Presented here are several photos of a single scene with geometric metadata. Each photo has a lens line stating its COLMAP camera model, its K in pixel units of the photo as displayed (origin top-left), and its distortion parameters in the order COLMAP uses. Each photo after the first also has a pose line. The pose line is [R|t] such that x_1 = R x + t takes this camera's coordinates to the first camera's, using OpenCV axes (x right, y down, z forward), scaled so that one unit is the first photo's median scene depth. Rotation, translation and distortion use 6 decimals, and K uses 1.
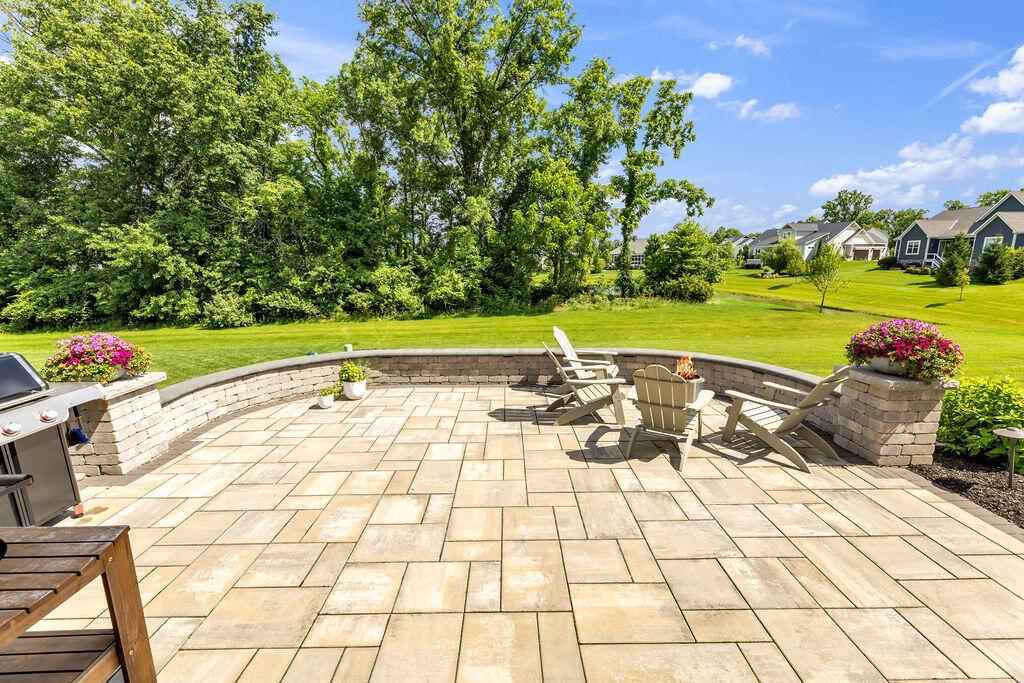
lens RADIAL K [[437.6, 0, 507.8], [0, 437.6, 367.2], [0, 0, 1]] dist [0.001506, -0.002311]
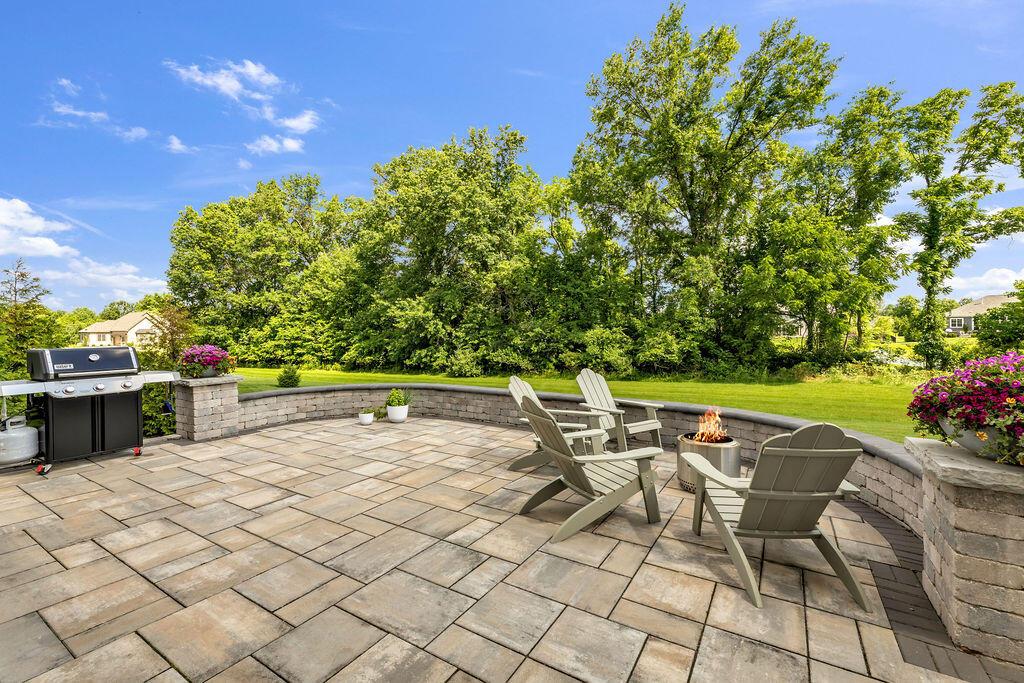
lens RADIAL K [[437.6, 0, 509.5], [0, 437.6, 347.0], [0, 0, 1]] dist [0.001506, -0.002311]
pose [[0.831985, 0.015266, -0.554587, 0.134133], [-0.125347, 0.978946, -0.161097, 0.007637], [0.540452, 0.203546, 0.816383, 0.053196]]
